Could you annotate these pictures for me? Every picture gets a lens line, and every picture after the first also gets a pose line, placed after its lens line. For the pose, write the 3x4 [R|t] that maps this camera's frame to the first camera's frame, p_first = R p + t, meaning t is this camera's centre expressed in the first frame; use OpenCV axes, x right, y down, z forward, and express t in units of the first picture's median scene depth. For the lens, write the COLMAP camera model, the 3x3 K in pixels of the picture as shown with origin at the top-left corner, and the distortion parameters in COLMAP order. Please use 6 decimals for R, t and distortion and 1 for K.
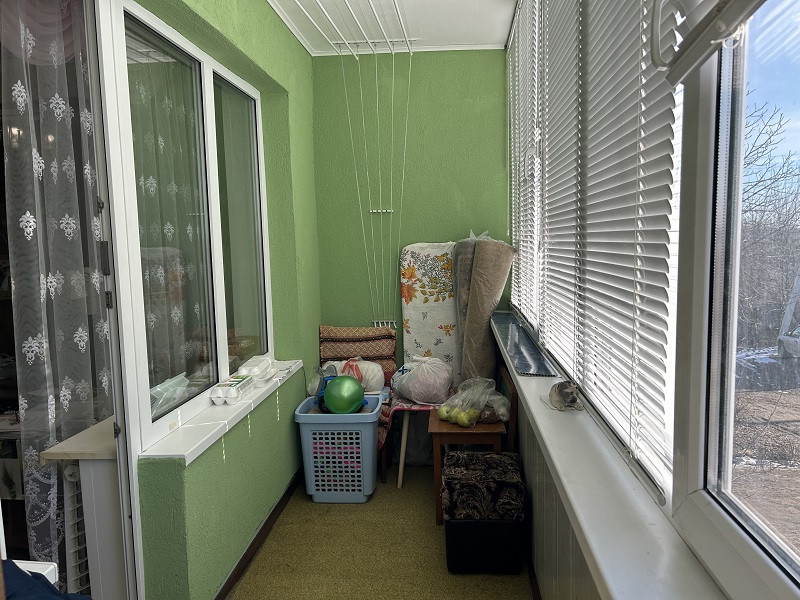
lens RADIAL K [[603.3, 0, 403.6], [0, 603.3, 300.8], [0, 0, 1]] dist [0.035956, -0.024860]
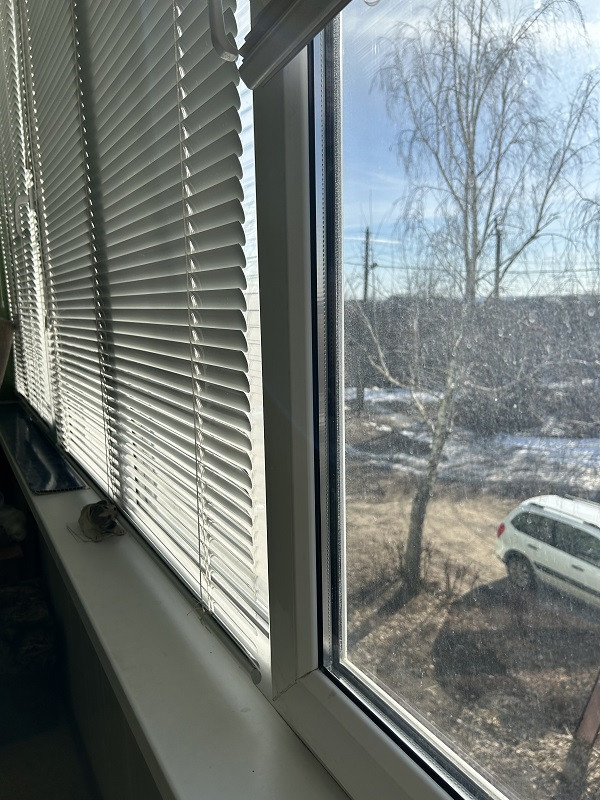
lens RADIAL K [[603.3, 0, 304.6], [0, 603.3, 394.8], [0, 0, 1]] dist [0.035956, -0.024860]
pose [[0.812310, -0.091932, 0.575935, 0.047871], [0.068669, 0.995706, 0.062085, -0.033777], [-0.579170, -0.010883, 0.815134, 0.224058]]
